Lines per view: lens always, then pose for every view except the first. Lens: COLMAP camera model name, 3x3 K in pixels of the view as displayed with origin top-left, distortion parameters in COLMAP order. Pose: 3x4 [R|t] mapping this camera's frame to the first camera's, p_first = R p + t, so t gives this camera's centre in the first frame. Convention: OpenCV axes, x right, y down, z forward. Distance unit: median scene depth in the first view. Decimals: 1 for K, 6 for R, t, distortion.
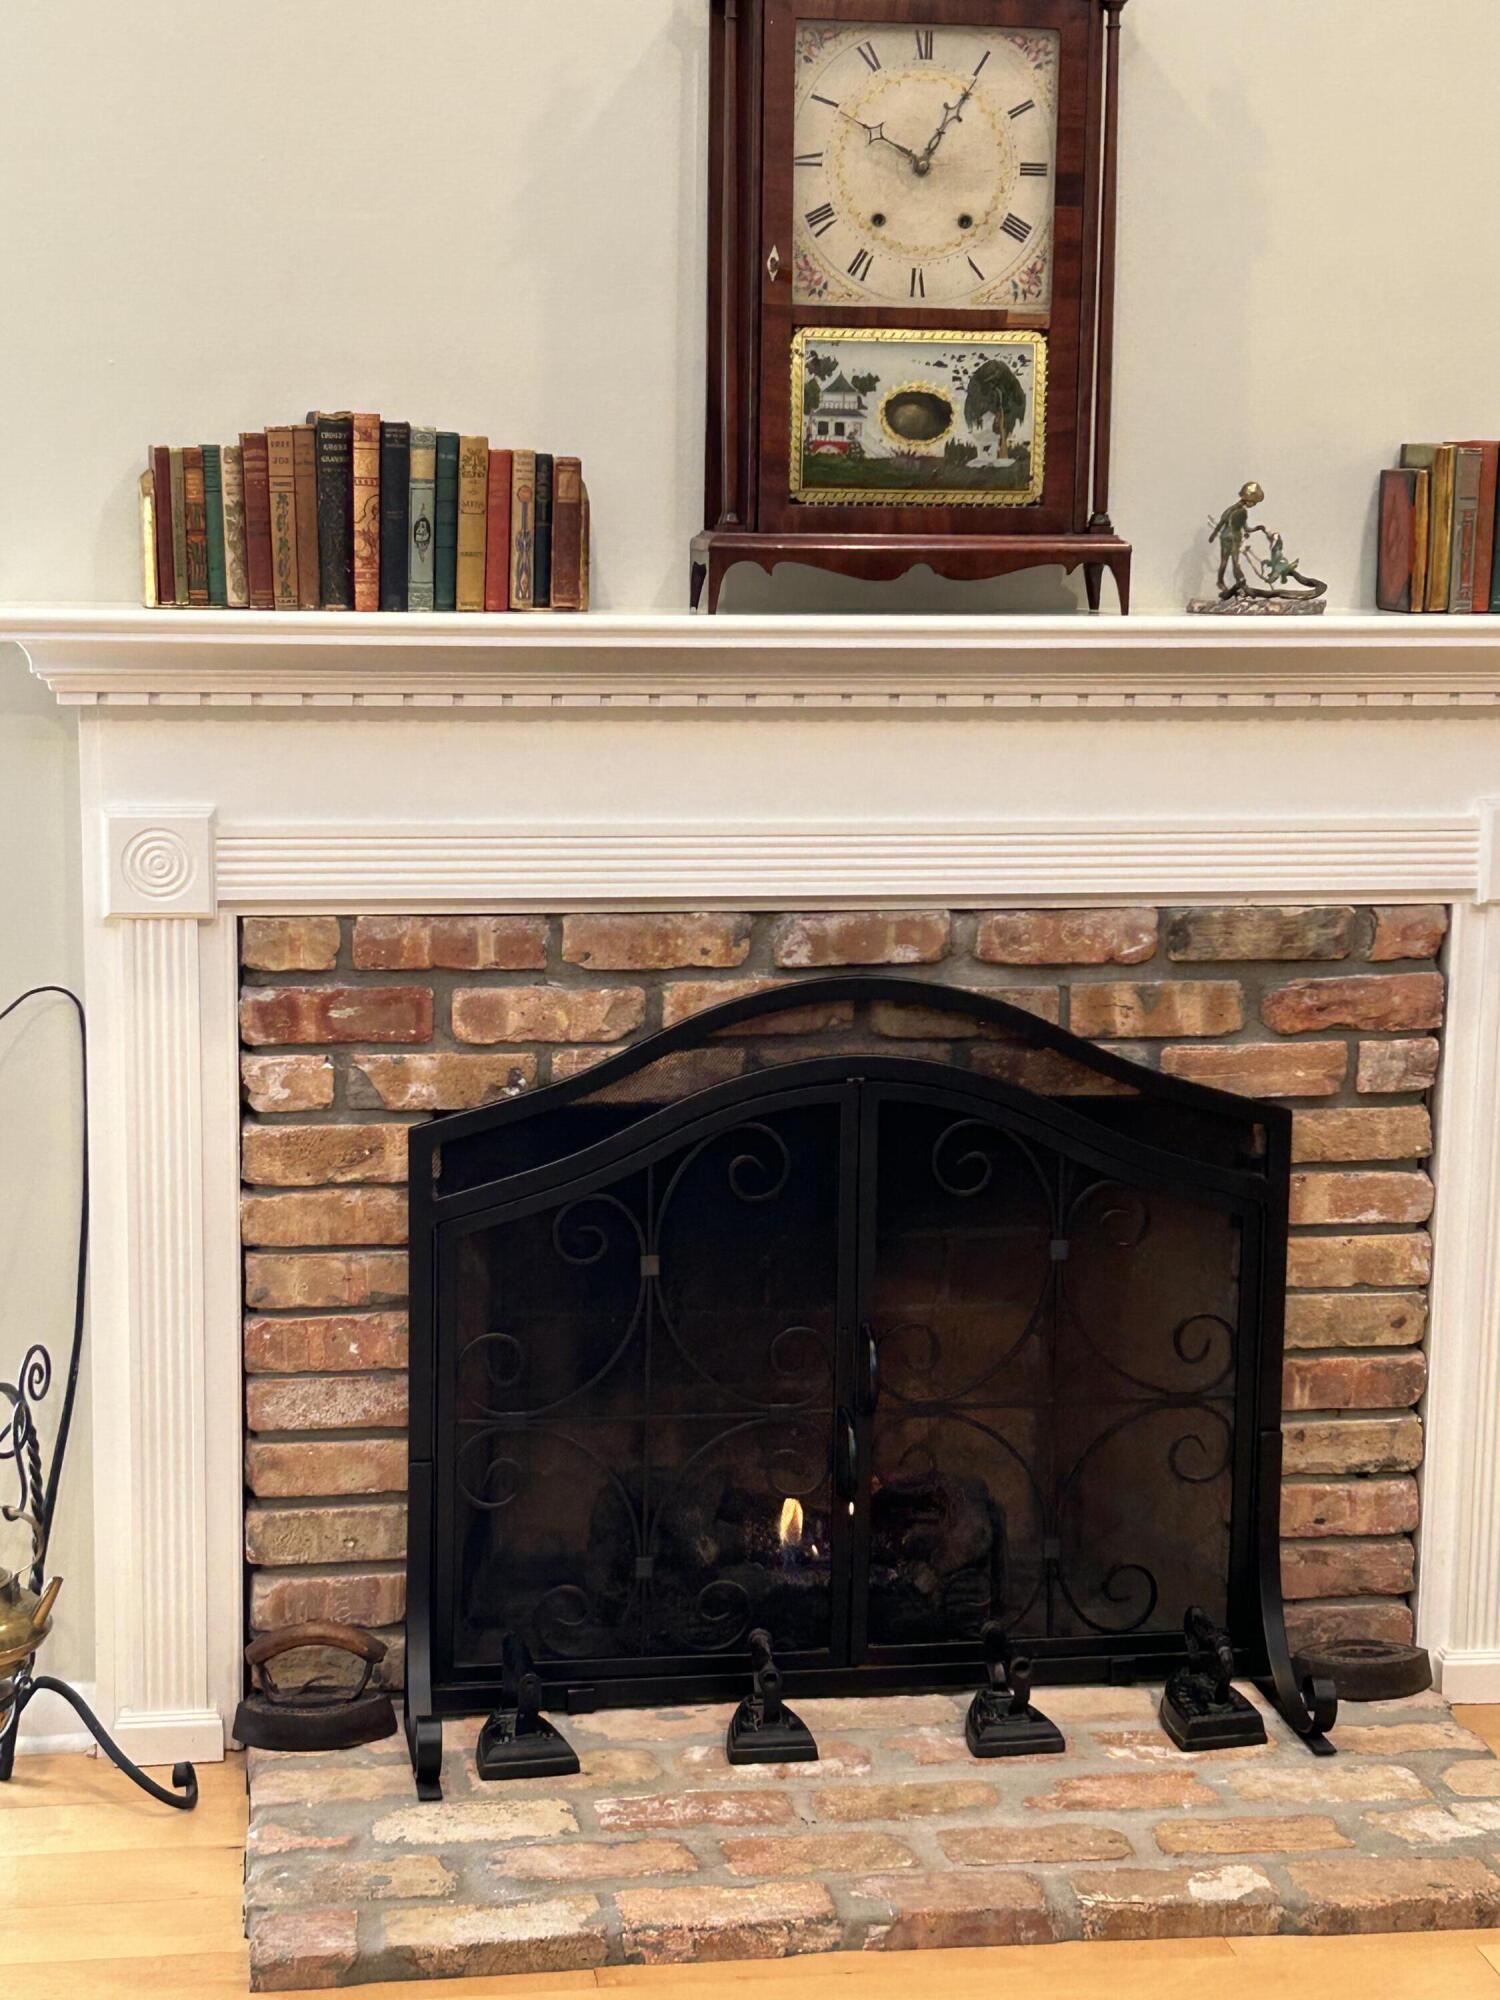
lens RADIAL K [[3352.2, 0, 751.6], [0, 3352.2, 994.8], [0, 0, 1]] dist [0.096785, 0.000000]
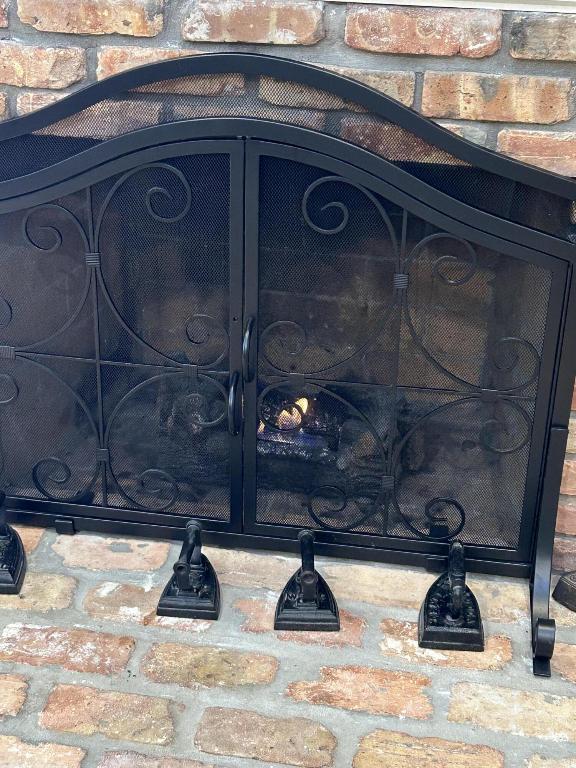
lens RADIAL K [[1287.2, 0, 284.9], [0, 1287.2, 384.9], [0, 0, 1]] dist [0.096785, 0.000000]
pose [[0.947443, 0.156004, -0.279310, 0.199086], [-0.056604, 0.941019, 0.333586, -0.050782], [0.314877, -0.300244, 0.900392, 0.536988]]
